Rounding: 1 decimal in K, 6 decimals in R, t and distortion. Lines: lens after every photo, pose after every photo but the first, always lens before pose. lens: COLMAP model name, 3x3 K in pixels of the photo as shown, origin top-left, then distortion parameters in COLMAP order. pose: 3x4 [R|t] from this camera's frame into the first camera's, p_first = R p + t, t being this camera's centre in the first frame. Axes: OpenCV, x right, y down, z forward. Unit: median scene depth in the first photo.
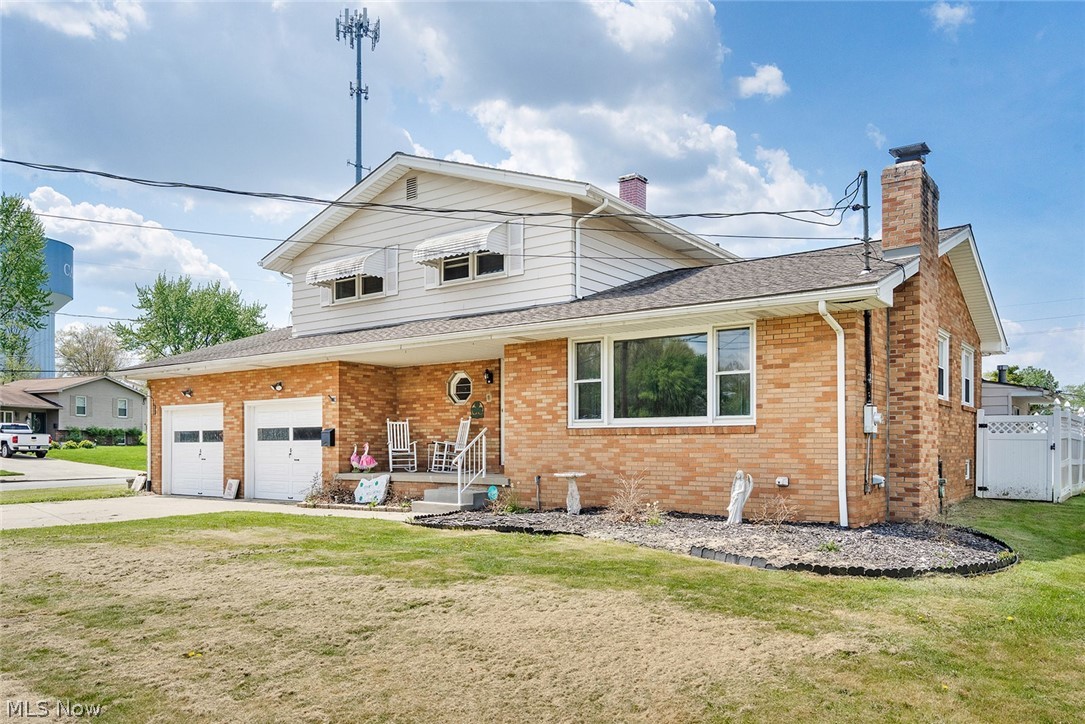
lens RADIAL K [[780.9, 0, 542.6], [0, 780.9, 399.8], [0, 0, 1]] dist [-0.000867, 0.000166]
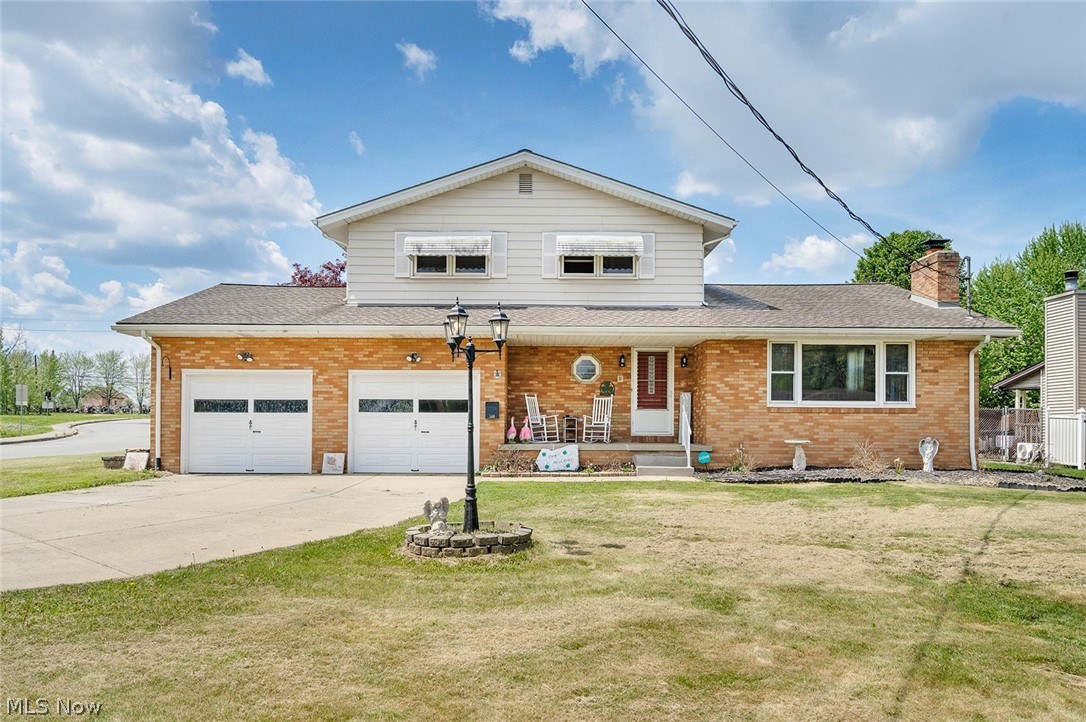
lens RADIAL K [[754.3, 0, 543.0], [0, 754.3, 362.4], [0, 0, 1]] dist [0.001695, 0.001085]
pose [[0.817250, 0.051917, 0.573940, -0.979977], [-0.041067, 0.998648, -0.031858, 0.016364], [-0.574818, 0.002466, 0.818278, 0.161978]]
